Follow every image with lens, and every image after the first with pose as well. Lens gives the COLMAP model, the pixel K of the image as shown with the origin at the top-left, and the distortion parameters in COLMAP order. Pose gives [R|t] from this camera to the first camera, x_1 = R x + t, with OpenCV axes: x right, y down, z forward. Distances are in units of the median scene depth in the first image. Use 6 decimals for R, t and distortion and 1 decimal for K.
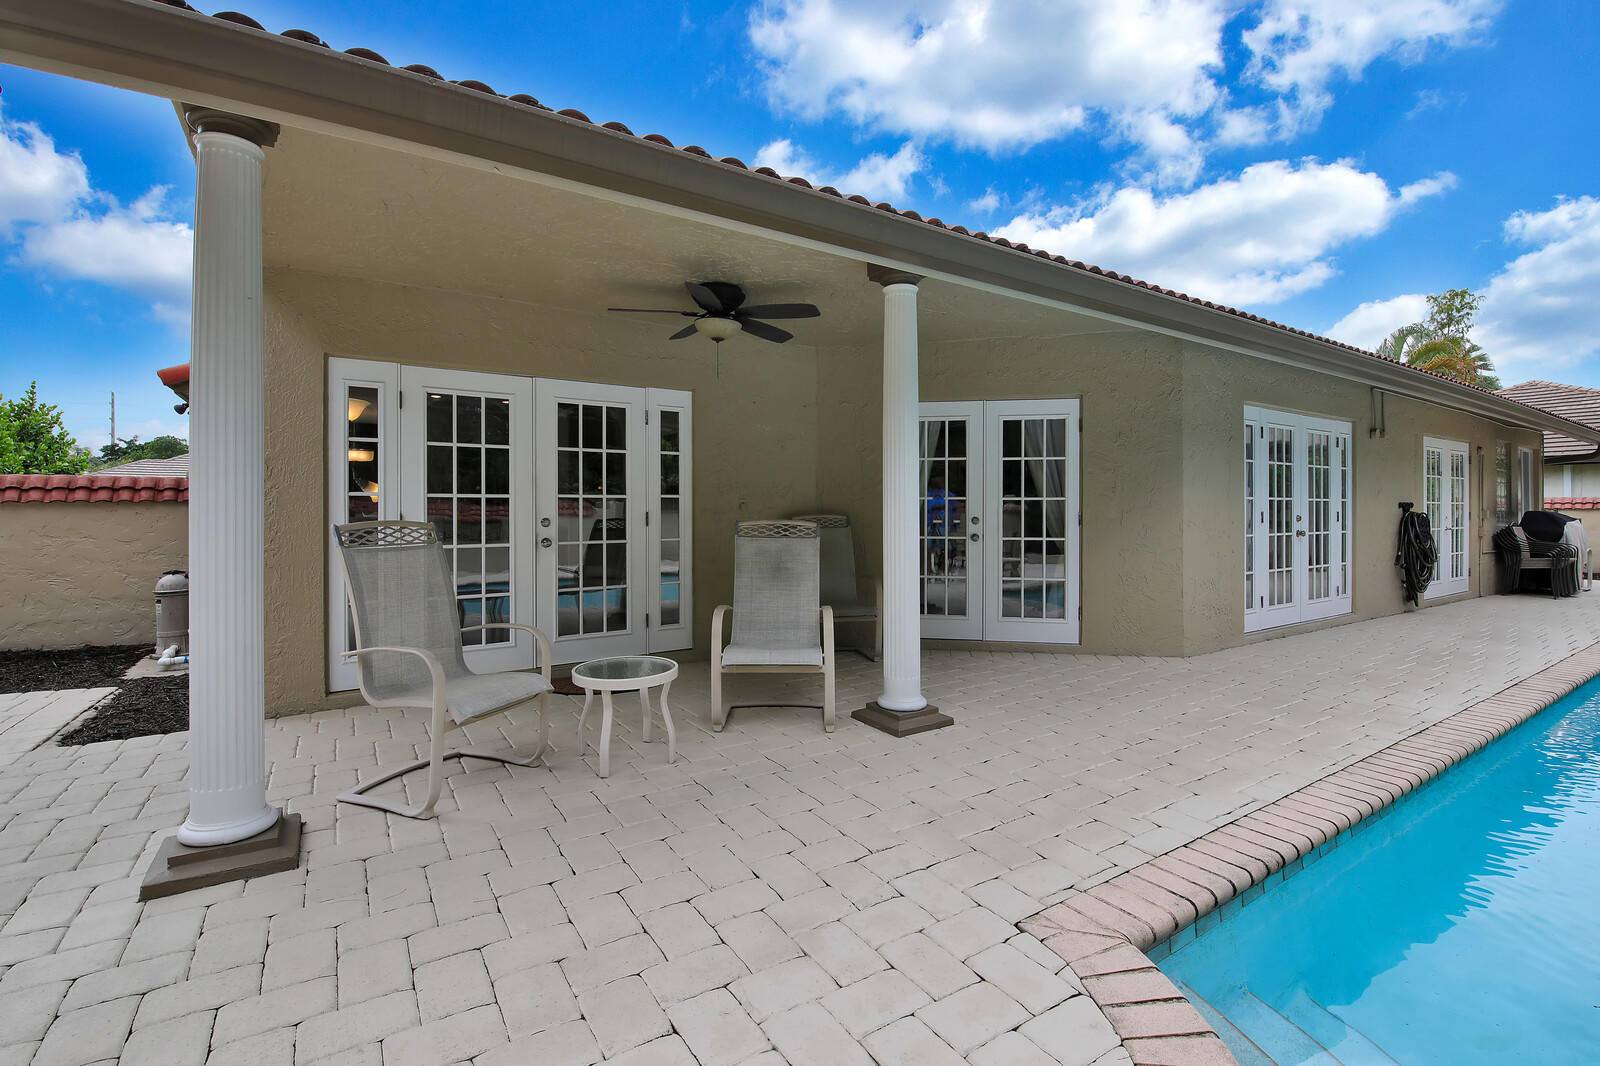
lens RADIAL K [[714.4, 0, 804.2], [0, 714.4, 517.2], [0, 0, 1]] dist [-0.004867, -0.010938]
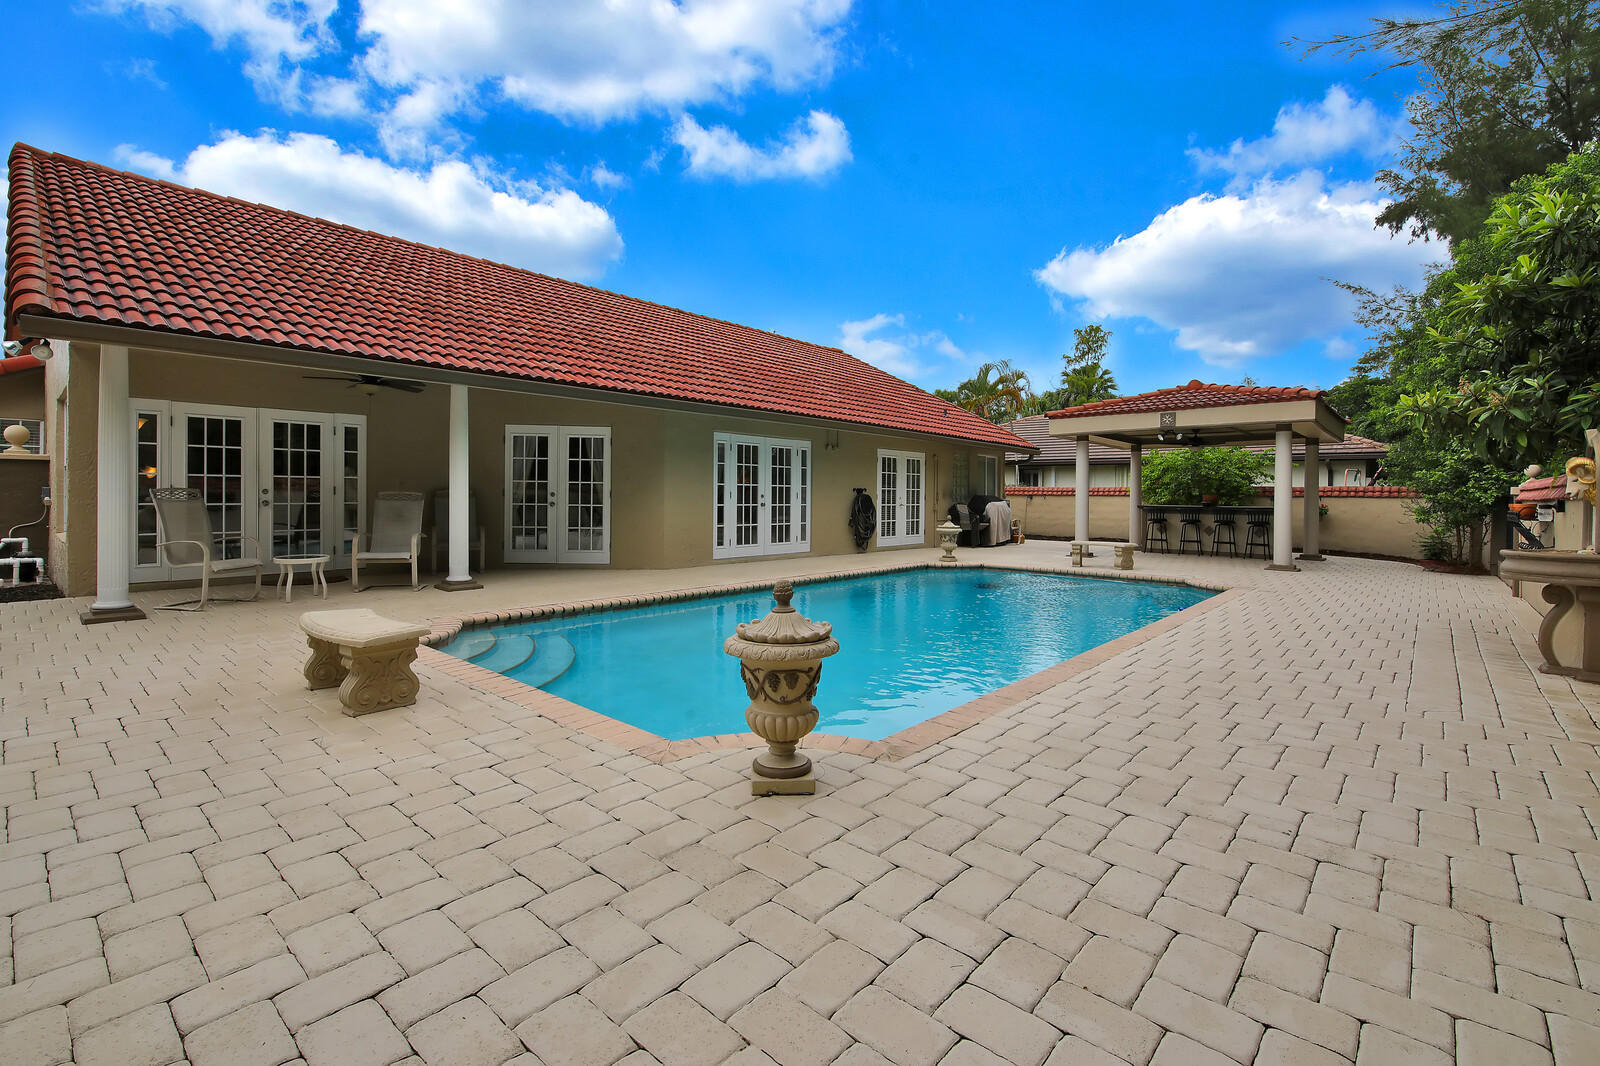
lens RADIAL K [[711.3, 0, 793.0], [0, 711.3, 506.1], [0, 0, 1]] dist [-0.018977, -0.000282]
pose [[0.963777, 0.008051, 0.266588, 0.377369], [-0.010962, 0.999895, 0.009433, 0.011026], [-0.266484, -0.012014, 0.963764, -0.894331]]
